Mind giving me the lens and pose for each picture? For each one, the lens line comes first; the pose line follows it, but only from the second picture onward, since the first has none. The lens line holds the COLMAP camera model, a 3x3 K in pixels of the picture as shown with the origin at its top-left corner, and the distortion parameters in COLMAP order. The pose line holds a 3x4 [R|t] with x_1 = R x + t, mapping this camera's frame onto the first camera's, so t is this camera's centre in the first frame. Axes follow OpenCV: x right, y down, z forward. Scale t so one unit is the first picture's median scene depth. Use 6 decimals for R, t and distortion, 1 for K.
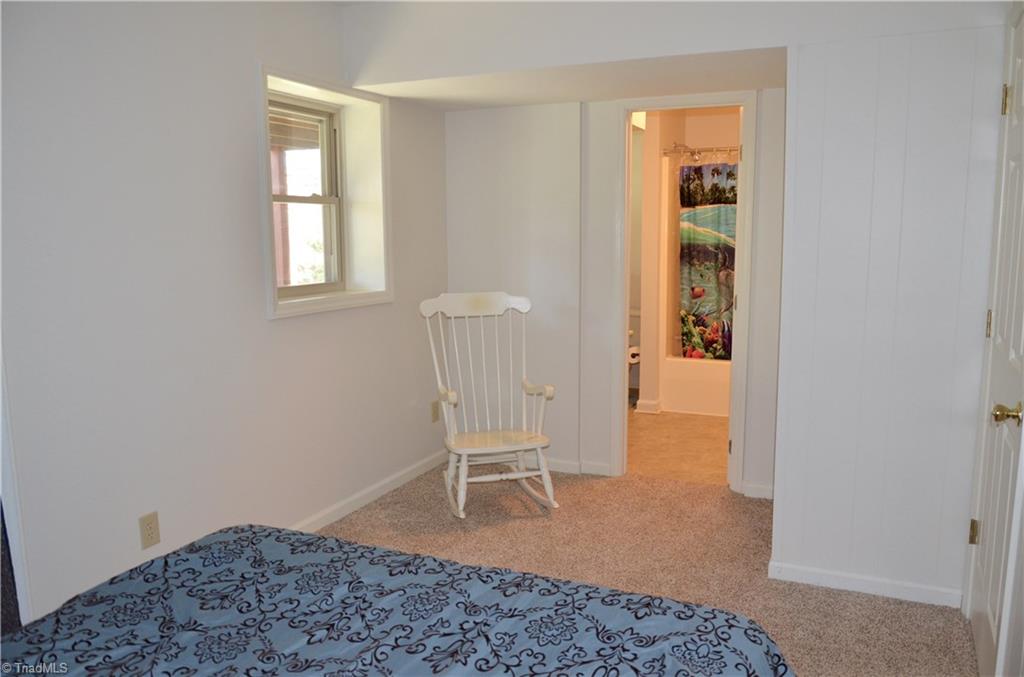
lens RADIAL K [[789.4, 0, 517.6], [0, 789.4, 346.4], [0, 0, 1]] dist [-0.036543, -0.001660]
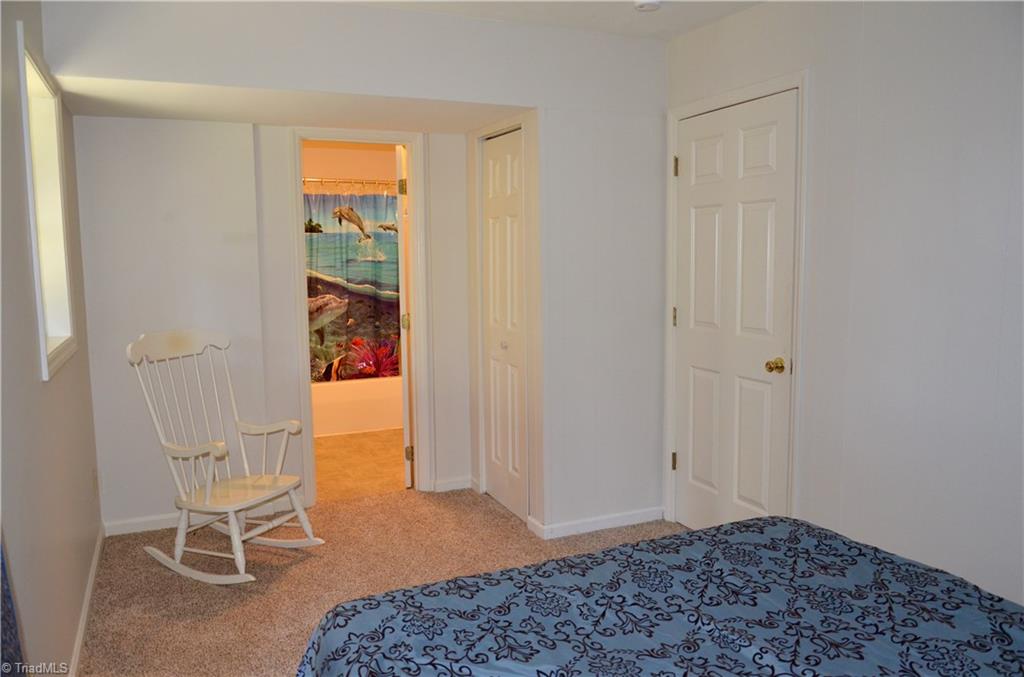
lens RADIAL K [[789.4, 0, 517.6], [0, 789.4, 346.4], [0, 0, 1]] dist [-0.036543, -0.001660]
pose [[0.649001, -0.088460, 0.755628, -0.596508], [0.116294, 0.993080, 0.016374, -0.027284], [-0.751847, 0.077249, 0.654797, 0.206625]]
